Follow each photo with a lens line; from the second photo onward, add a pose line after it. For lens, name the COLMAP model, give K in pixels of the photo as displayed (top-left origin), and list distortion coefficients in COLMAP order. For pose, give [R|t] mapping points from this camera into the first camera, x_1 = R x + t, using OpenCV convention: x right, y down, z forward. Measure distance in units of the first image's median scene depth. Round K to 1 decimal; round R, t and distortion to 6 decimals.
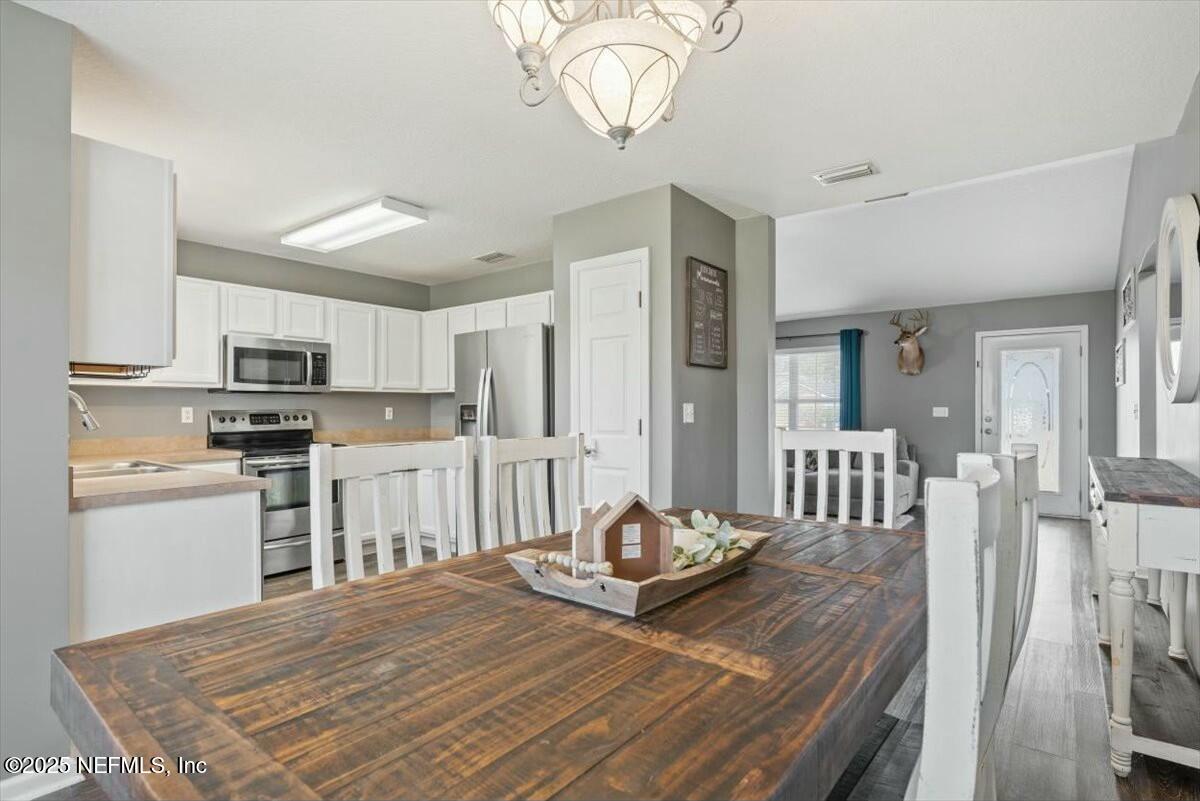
lens RADIAL K [[599.6, 0, 602.1], [0, 599.6, 405.4], [0, 0, 1]] dist [-0.001375, -0.000517]
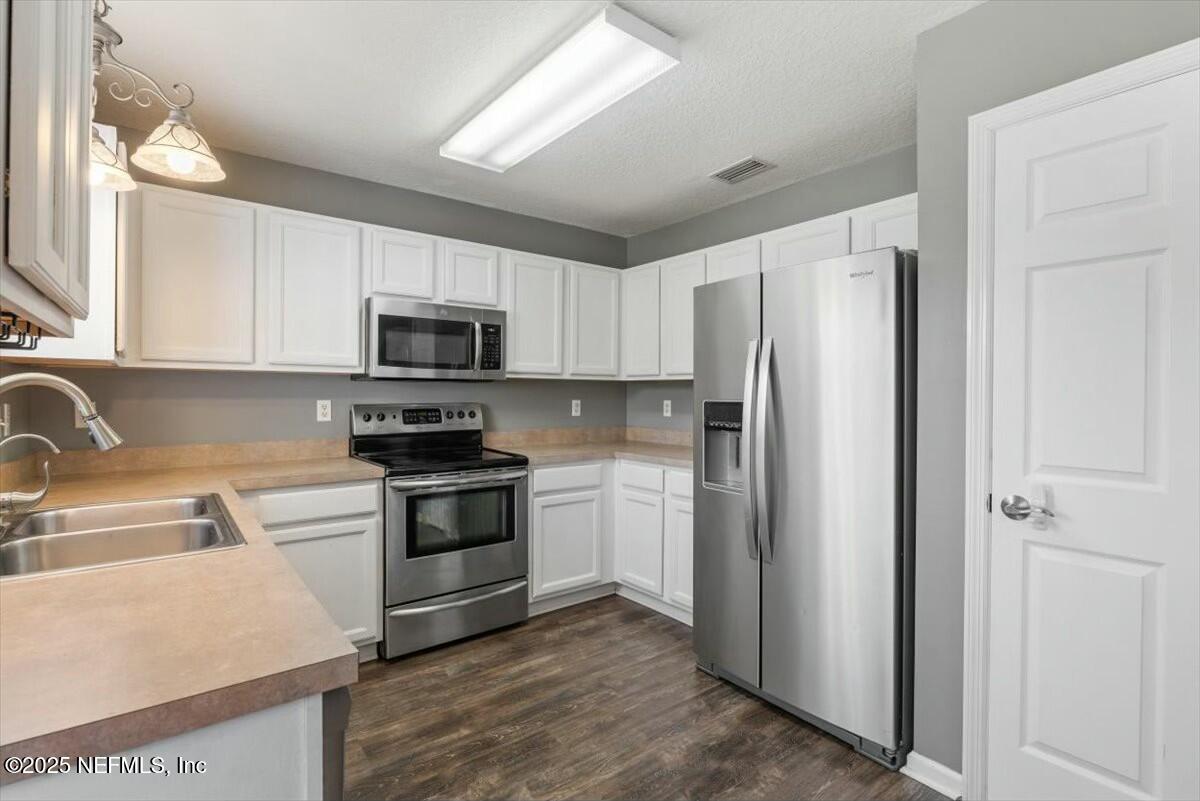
lens RADIAL K [[559.1, 0, 600.2], [0, 559.1, 395.8], [0, 0, 1]] dist [-0.002948, -0.000384]
pose [[0.970196, 0.010259, -0.242105, -0.193451], [-0.008084, 0.999918, 0.009976, -0.011146], [0.242187, -0.007721, 0.970199, 0.404452]]
